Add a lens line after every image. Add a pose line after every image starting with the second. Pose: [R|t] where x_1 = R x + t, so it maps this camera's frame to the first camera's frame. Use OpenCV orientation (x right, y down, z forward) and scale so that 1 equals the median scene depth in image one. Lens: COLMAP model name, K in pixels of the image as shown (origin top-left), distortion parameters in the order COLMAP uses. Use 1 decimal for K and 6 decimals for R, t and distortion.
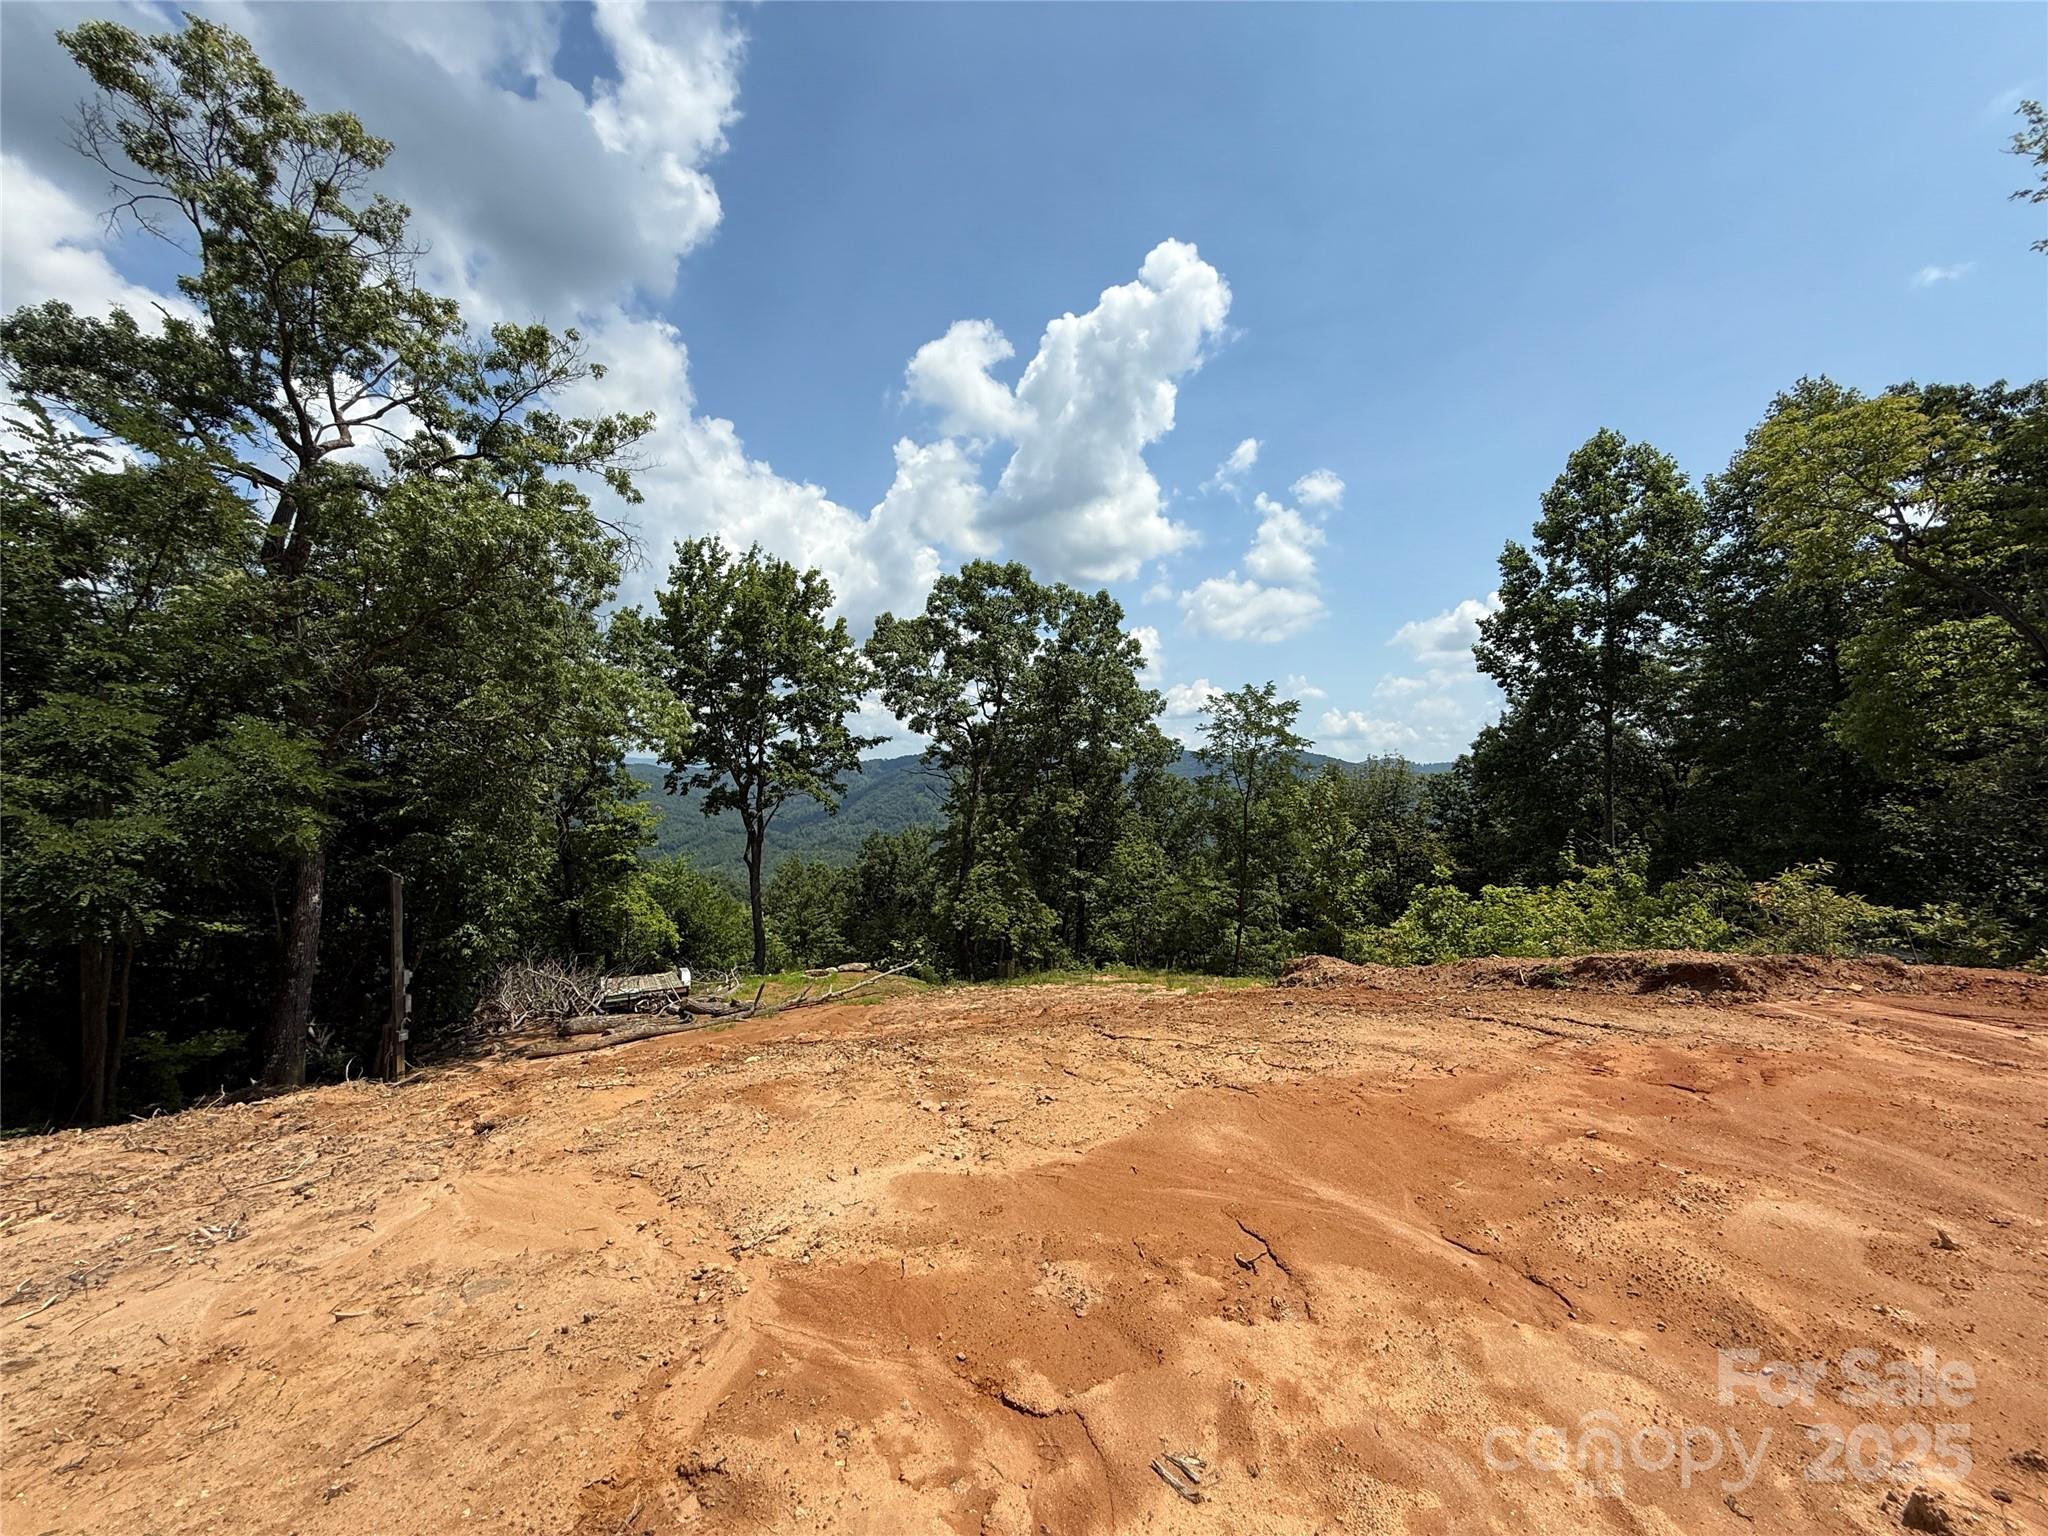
lens RADIAL K [[815.1, 0, 1008.7], [0, 815.1, 770.8], [0, 0, 1]] dist [0.000159, 0.000091]
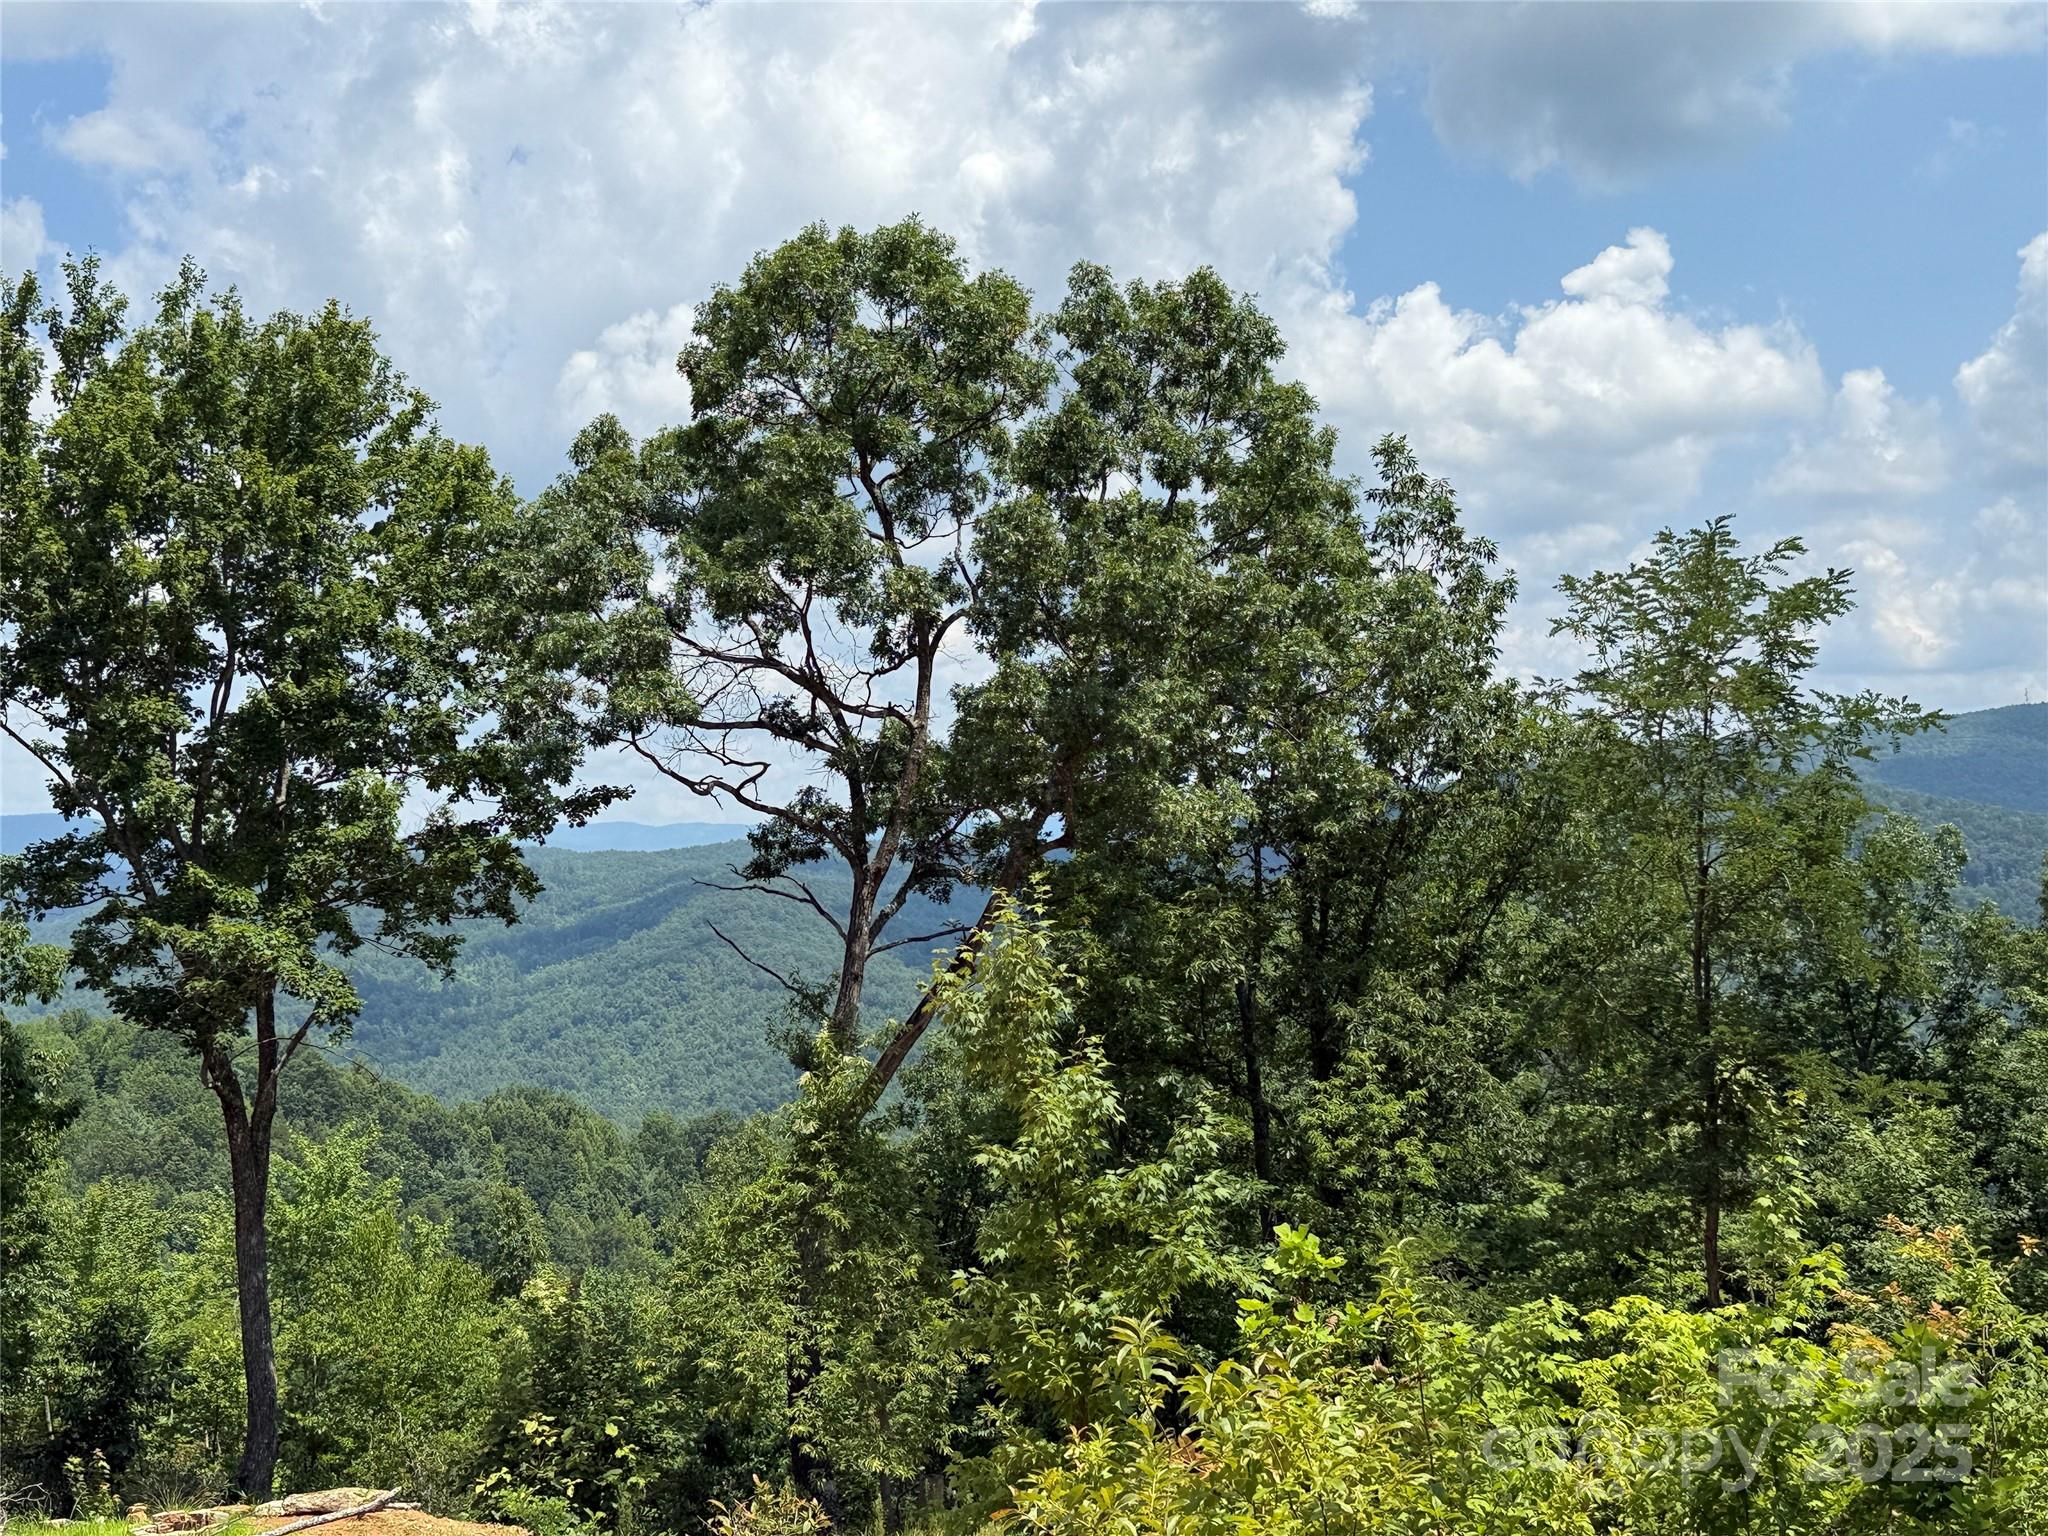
lens RADIAL K [[2534.9, 0, 1029.6], [0, 2534.9, 787.6], [0, 0, 1]] dist [0.105362, 0.000000]
pose [[0.950048, -0.063485, -0.305578, 0.346280], [0.060646, 0.997983, -0.018784, -0.012729], [0.306154, -0.000687, 0.951982, 0.062623]]
